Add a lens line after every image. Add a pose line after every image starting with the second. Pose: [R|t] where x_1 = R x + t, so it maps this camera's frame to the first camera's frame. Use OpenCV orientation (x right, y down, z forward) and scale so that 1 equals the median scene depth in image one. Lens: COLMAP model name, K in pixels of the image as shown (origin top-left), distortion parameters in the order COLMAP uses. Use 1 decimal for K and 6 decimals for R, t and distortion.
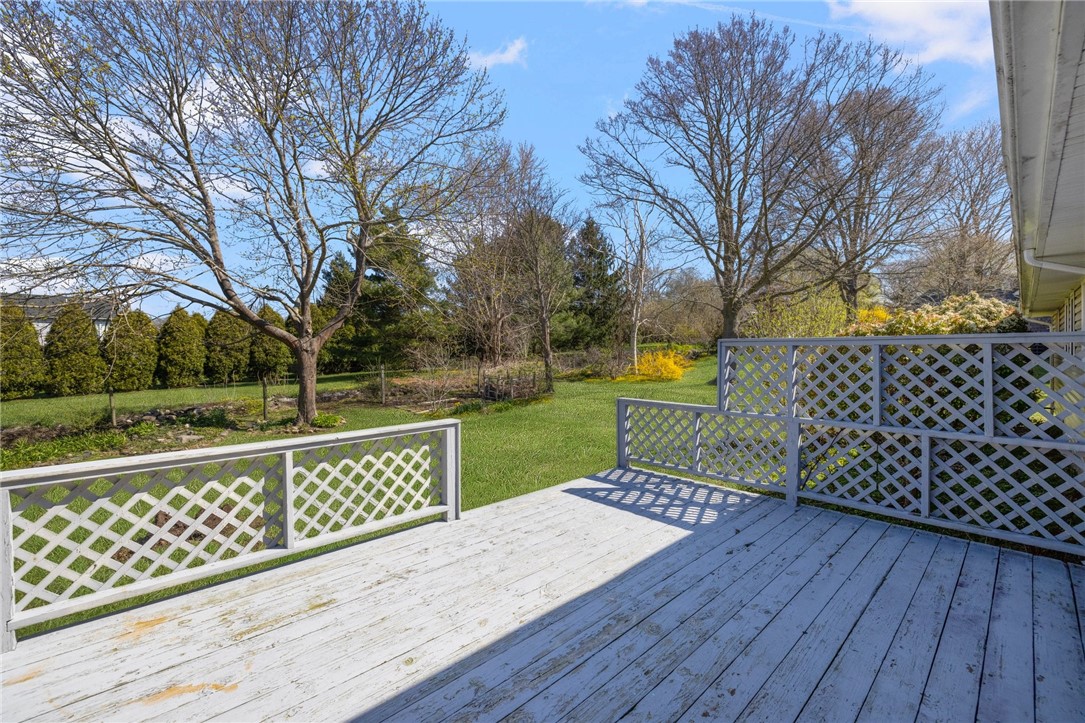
lens RADIAL K [[454.6, 0, 535.2], [0, 454.6, 356.6], [0, 0, 1]] dist [-0.001038, -0.000220]
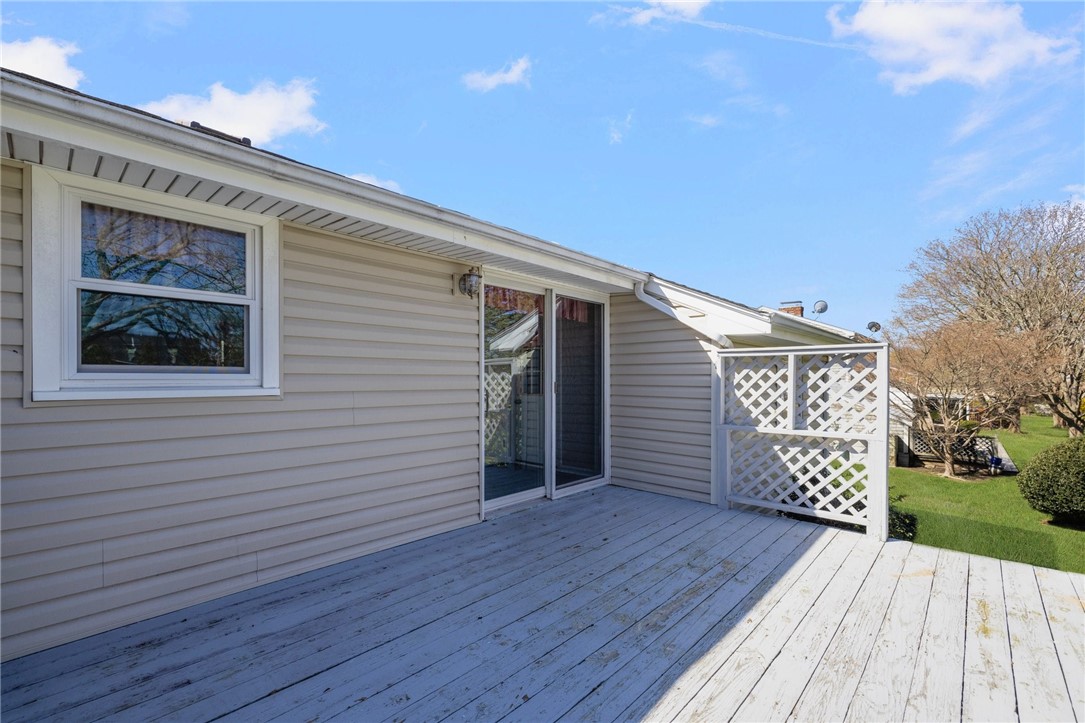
lens RADIAL K [[467.2, 0, 535.0], [0, 467.2, 368.6], [0, 0, 1]] dist [0.000503, 0.000058]
pose [[-0.998235, 0.005766, -0.059112, 0.317536], [0.006144, 0.999962, -0.006228, 0.018263], [0.059074, -0.006580, -0.998232, 1.267480]]
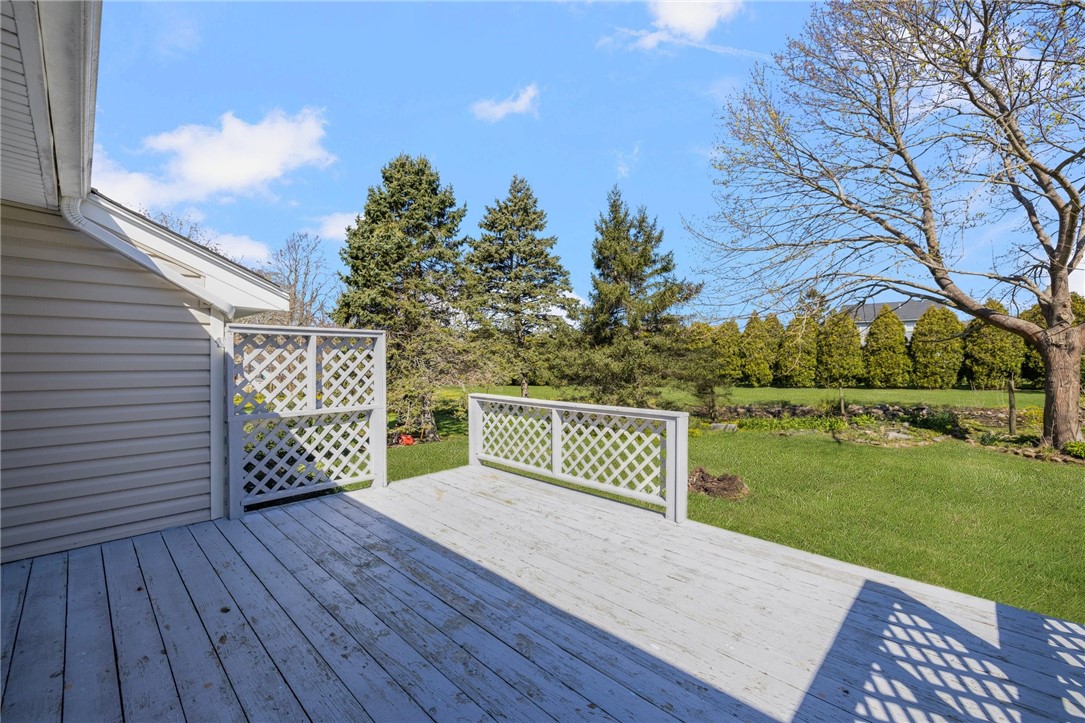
lens RADIAL K [[454.6, 0, 535.2], [0, 454.6, 356.6], [0, 0, 1]] dist [-0.001038, -0.000220]
pose [[0.039561, 0.008232, -0.999183, 0.739146], [-0.007168, 0.999943, 0.007954, 0.020749], [0.999191, 0.006847, 0.039617, 0.691344]]
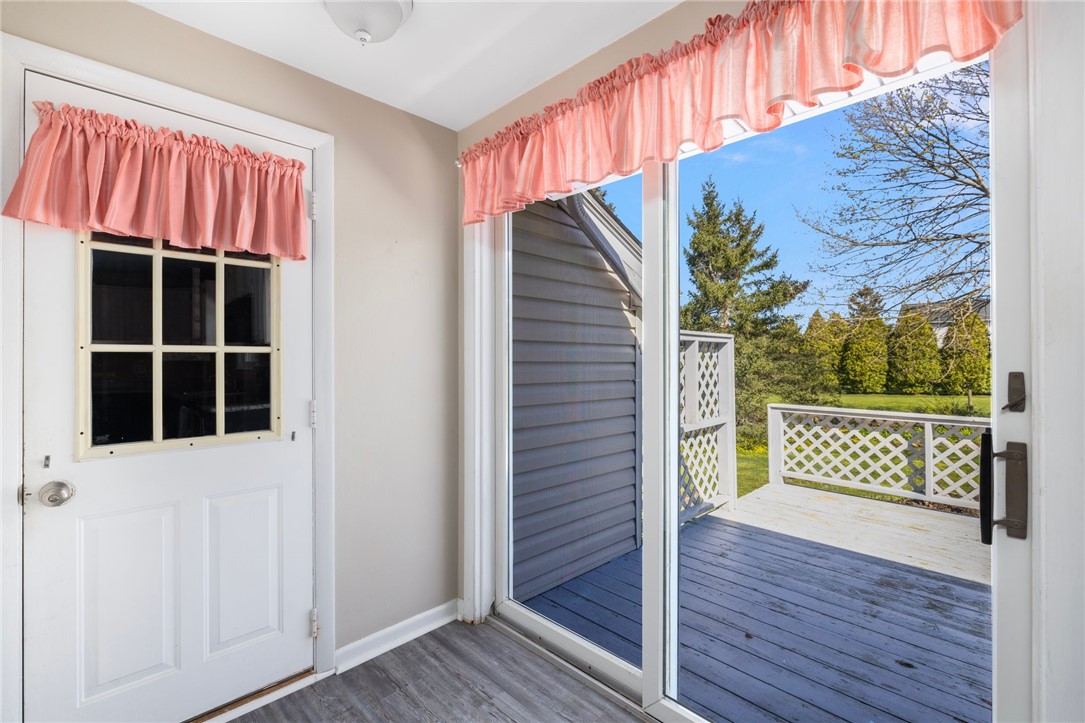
lens RADIAL K [[484.9, 0, 537.1], [0, 484.9, 355.0], [0, 0, 1]] dist [-0.000128, 0.000099]
pose [[0.024313, -0.000362, -0.999704, 0.662891], [-0.008024, 0.999968, -0.000557, 0.017246], [0.999672, 0.008036, 0.024309, -0.137394]]
